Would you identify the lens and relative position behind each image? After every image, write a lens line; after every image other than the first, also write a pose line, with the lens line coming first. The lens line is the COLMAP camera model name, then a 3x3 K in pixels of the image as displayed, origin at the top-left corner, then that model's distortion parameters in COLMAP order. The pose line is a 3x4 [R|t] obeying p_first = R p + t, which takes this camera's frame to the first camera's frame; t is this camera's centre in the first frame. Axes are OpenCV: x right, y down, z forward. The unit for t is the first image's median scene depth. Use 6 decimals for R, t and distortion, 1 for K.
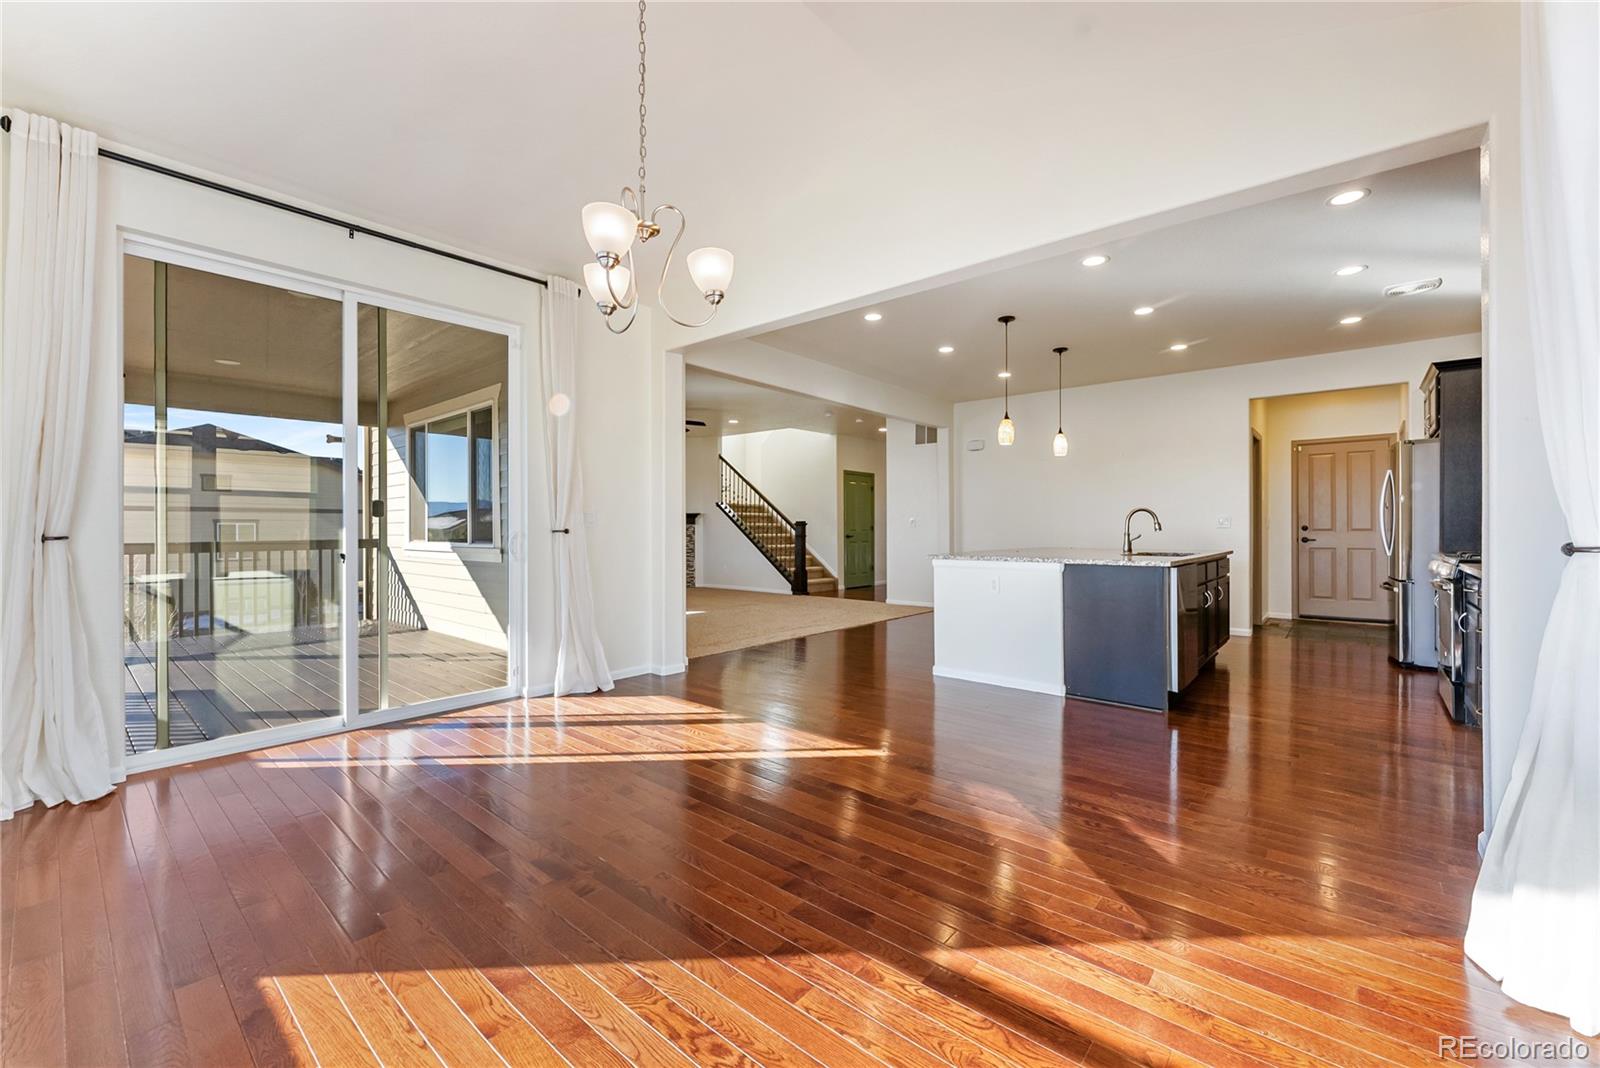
lens RADIAL K [[647.7, 0, 821.6], [0, 647.7, 526.5], [0, 0, 1]] dist [0.000292, -0.000536]
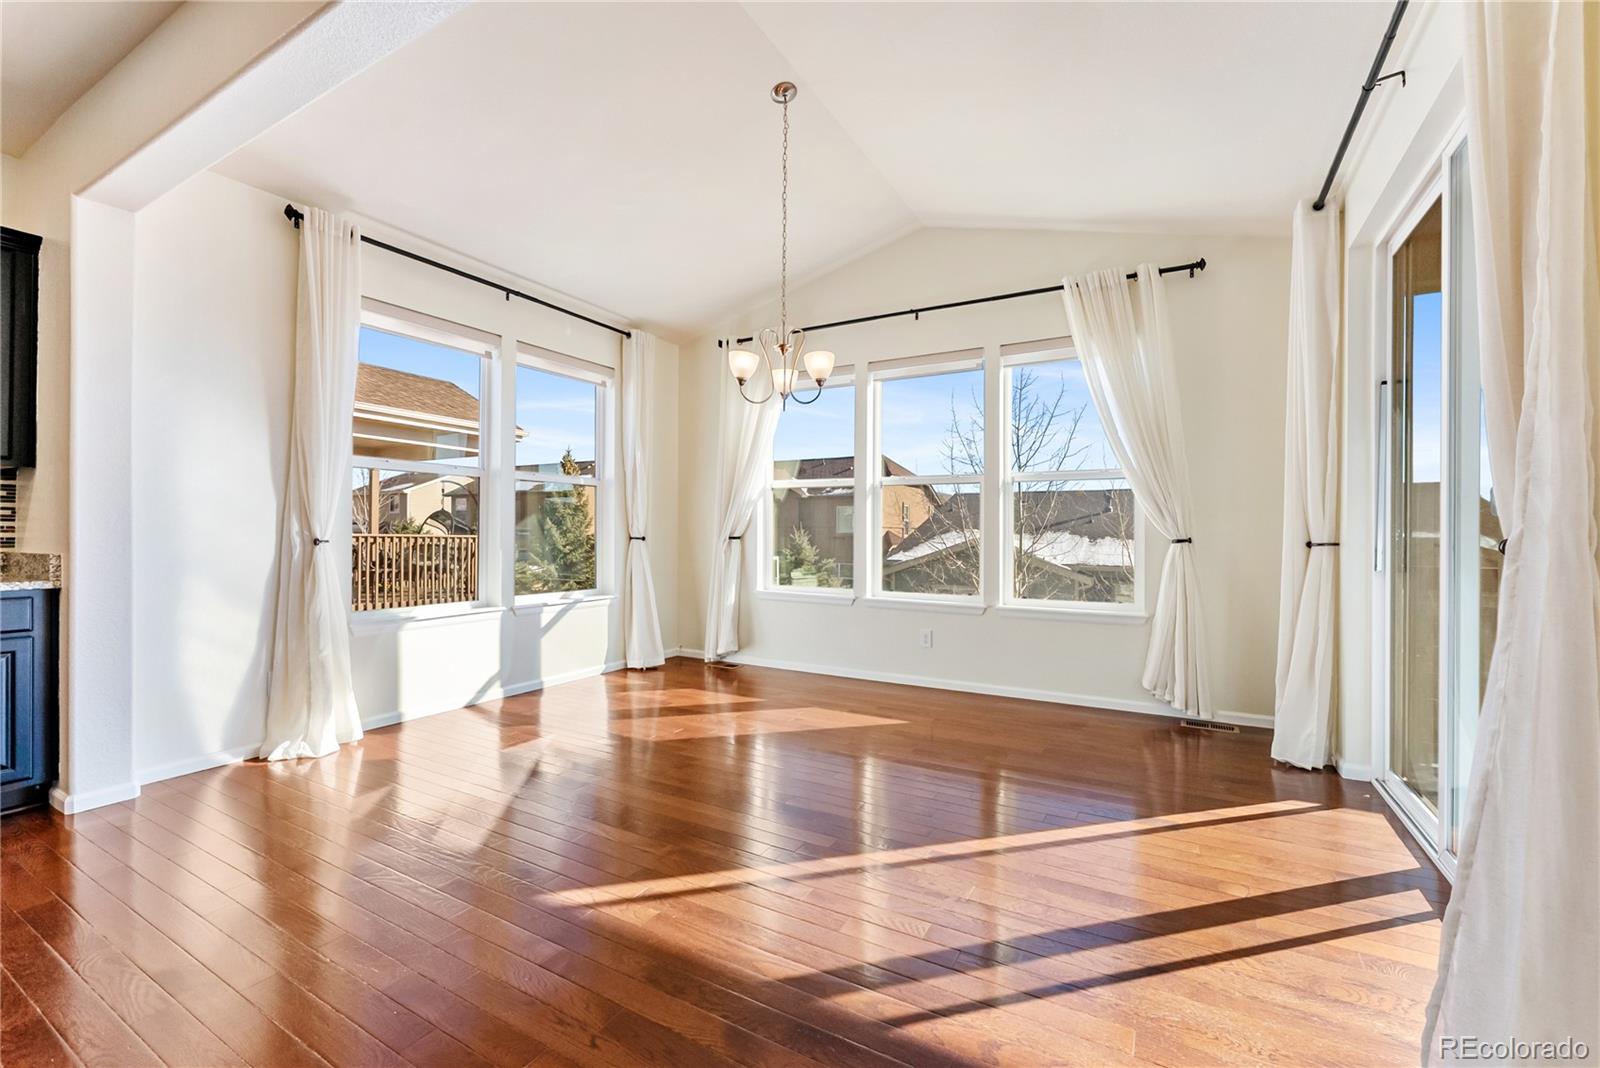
lens RADIAL K [[647.7, 0, 813.5], [0, 647.7, 530.0], [0, 0, 1]] dist [0.000292, -0.000536]
pose [[-0.984499, -0.006240, -0.175279, -0.023316], [-0.004674, 0.999945, -0.009345, 0.002645], [0.175328, -0.008381, -0.984474, 0.906819]]
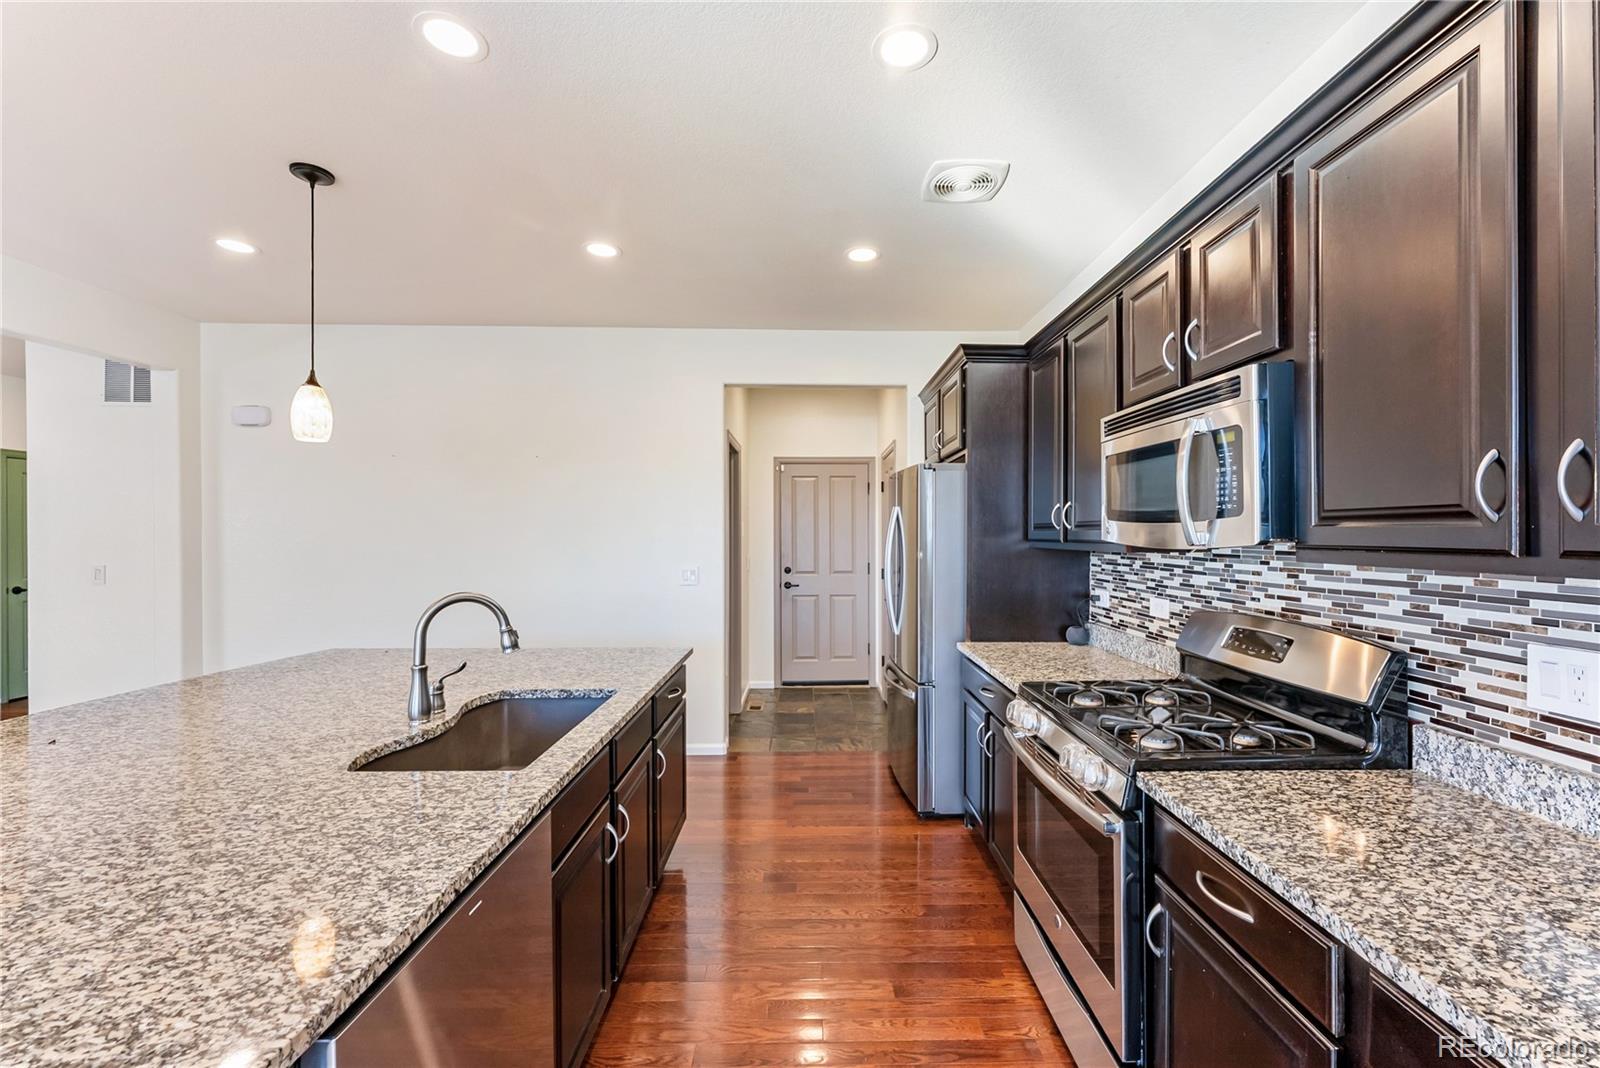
lens RADIAL K [[647.7, 0, 815.3], [0, 647.7, 537.3], [0, 0, 1]] dist [0.000292, -0.000536]
pose [[0.762913, -0.002735, 0.646495, 0.363230], [-0.001757, 0.999979, 0.006304, -0.056701], [-0.646498, -0.005945, 0.762892, 0.521800]]
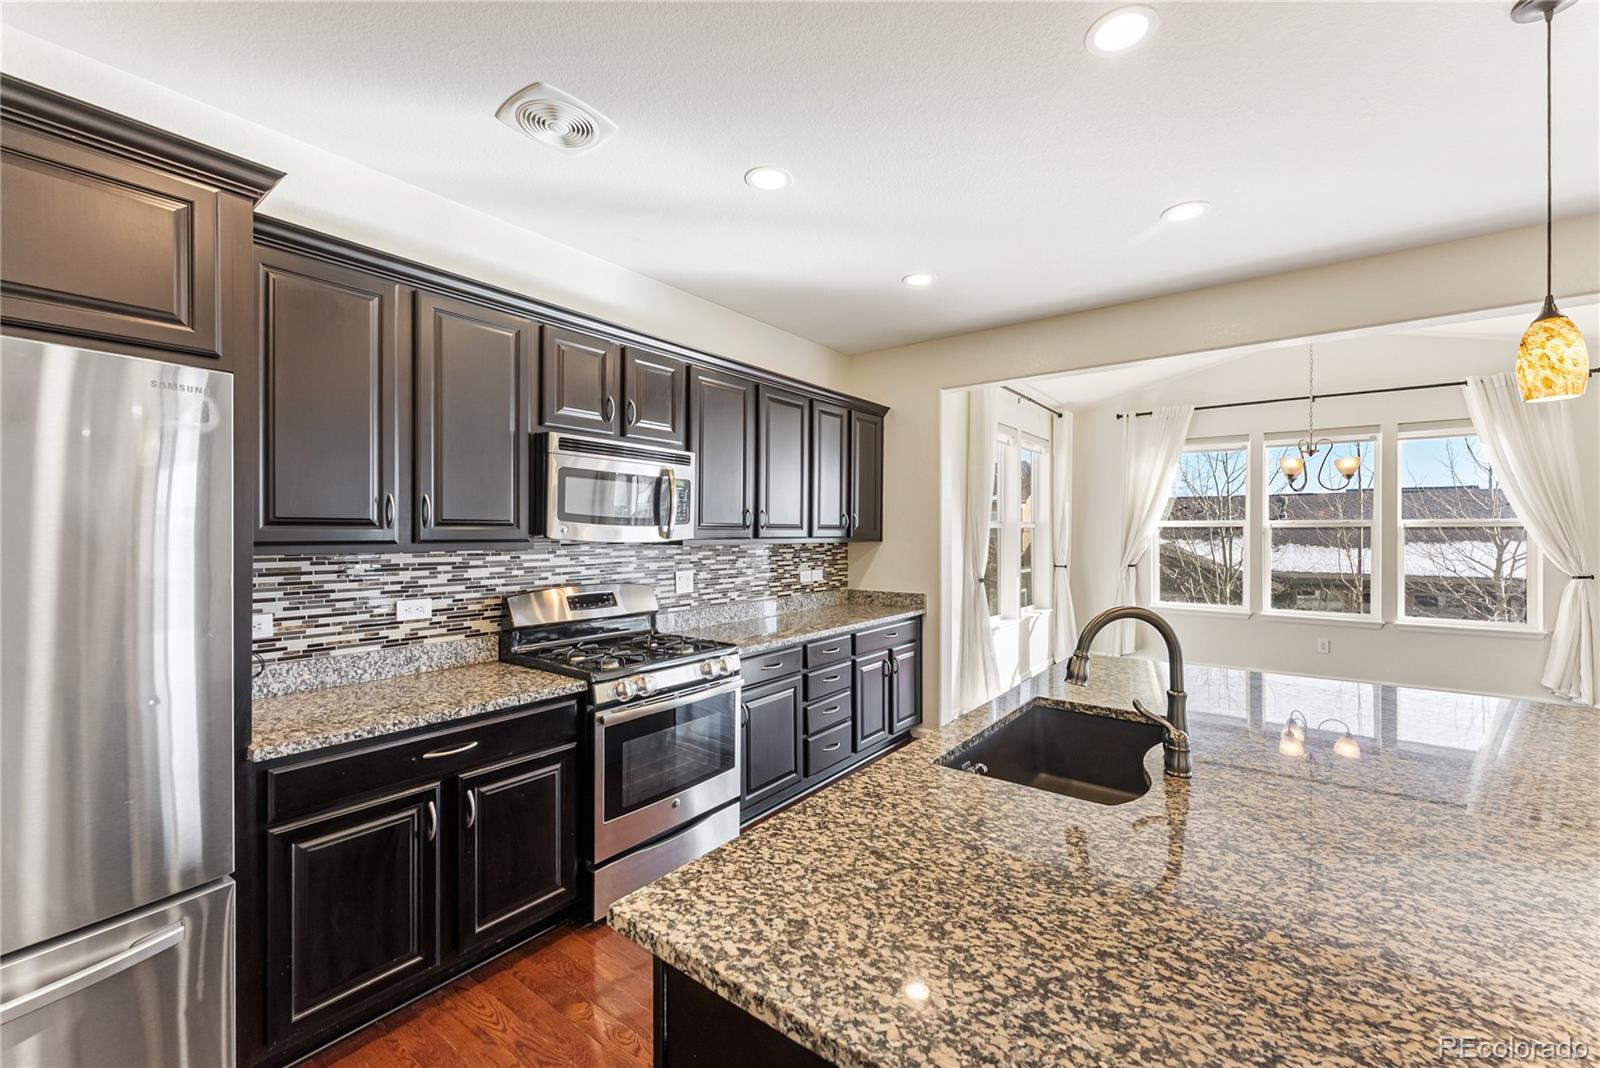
lens RADIAL K [[647.7, 0, 810.3], [0, 647.7, 534.6], [0, 0, 1]] dist [0.000292, -0.000536]
pose [[-0.999032, 0.001343, -0.043966, 0.590465], [0.001260, 0.999997, 0.001901, -0.056099], [0.043968, 0.001843, -0.999031, 1.160308]]
